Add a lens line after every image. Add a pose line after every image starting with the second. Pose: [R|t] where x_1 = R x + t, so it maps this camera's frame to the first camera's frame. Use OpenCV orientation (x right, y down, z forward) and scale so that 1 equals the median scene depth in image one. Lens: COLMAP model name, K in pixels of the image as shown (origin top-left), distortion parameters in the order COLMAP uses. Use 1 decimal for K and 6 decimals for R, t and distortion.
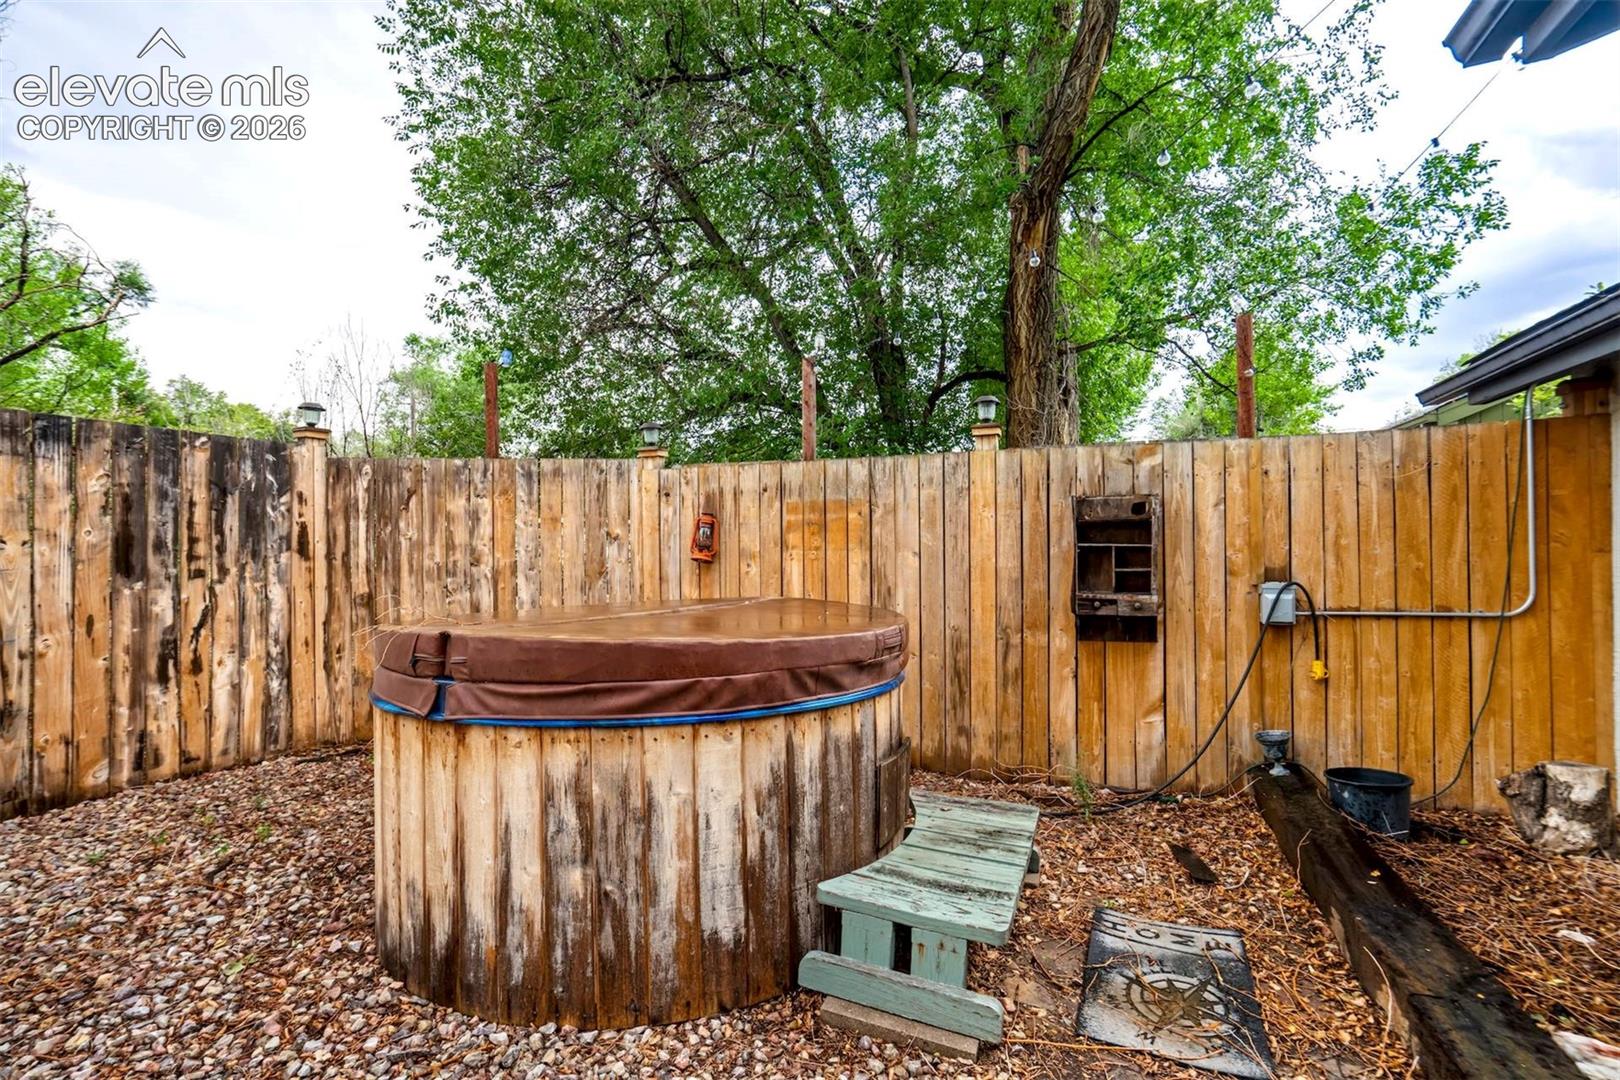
lens RADIAL K [[710.8, 0, 810.0], [0, 710.8, 540.0], [0, 0, 1]] dist [-0.013701, 0.000563]
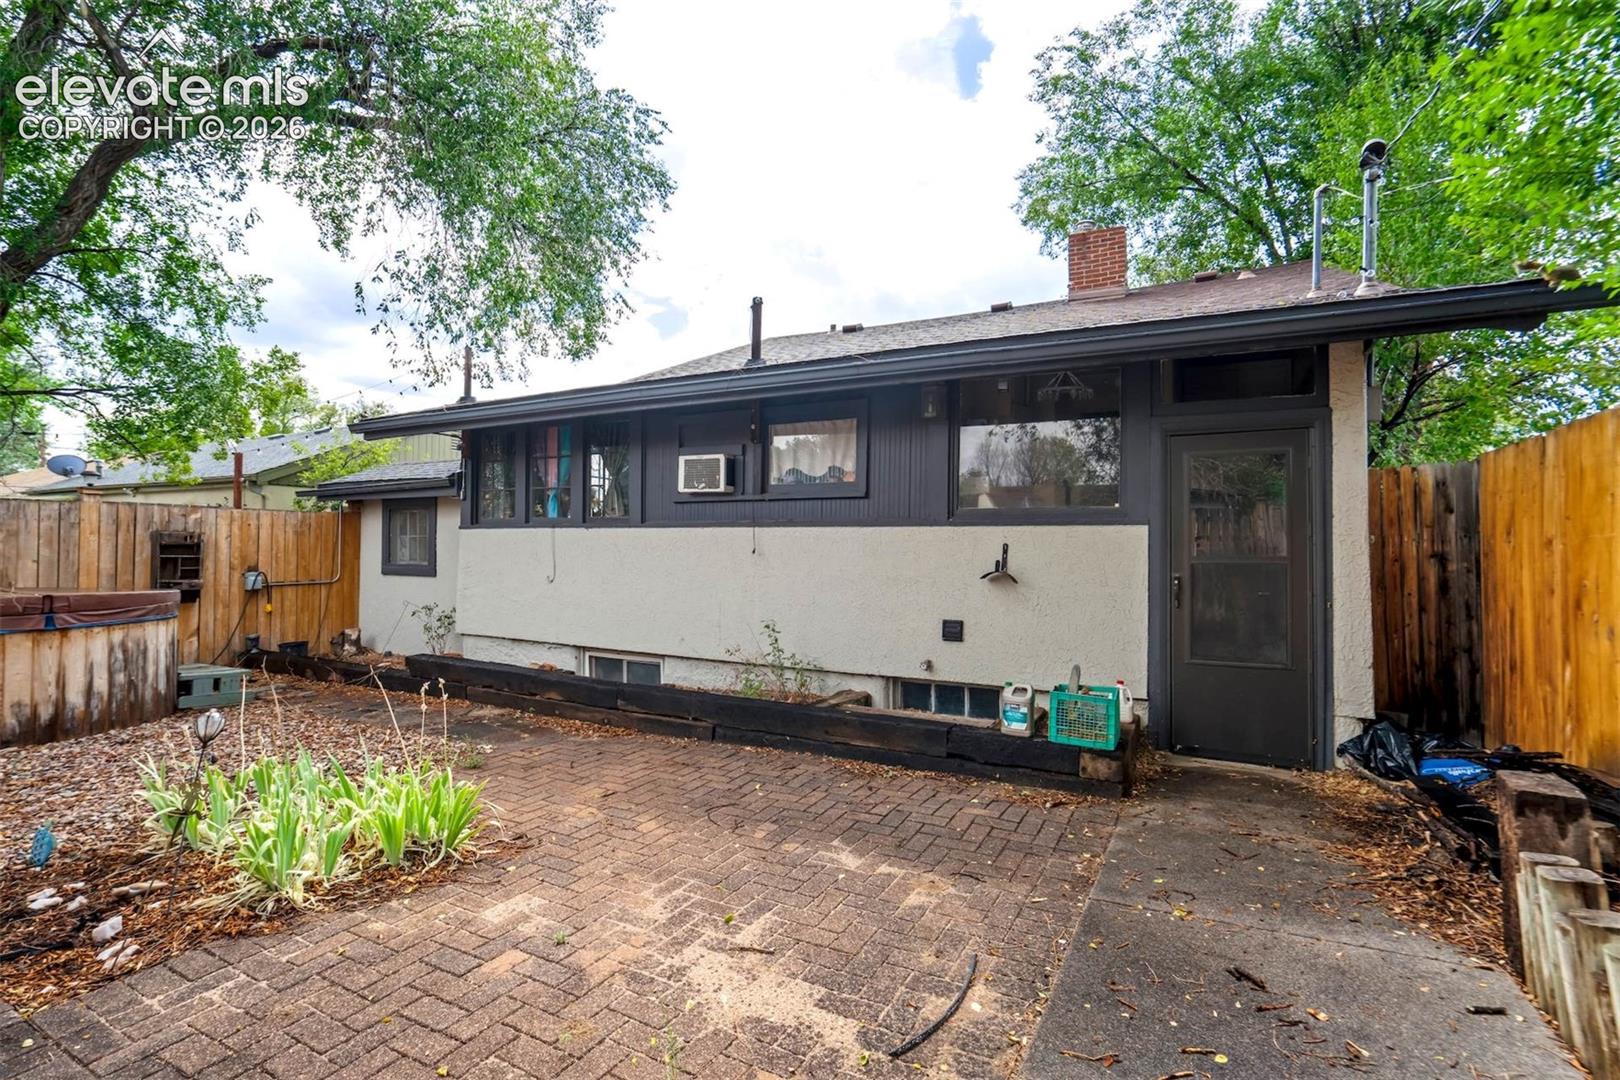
lens RADIAL K [[750.2, 0, 810.0], [0, 750.2, 540.0], [0, 0, 1]] dist [0.000255, 0.000009]
pose [[0.101349, 0.020762, 0.994634, -2.883553], [-0.019657, 0.999629, -0.018864, -0.064983], [-0.994657, -0.017639, 0.101719, -1.930610]]
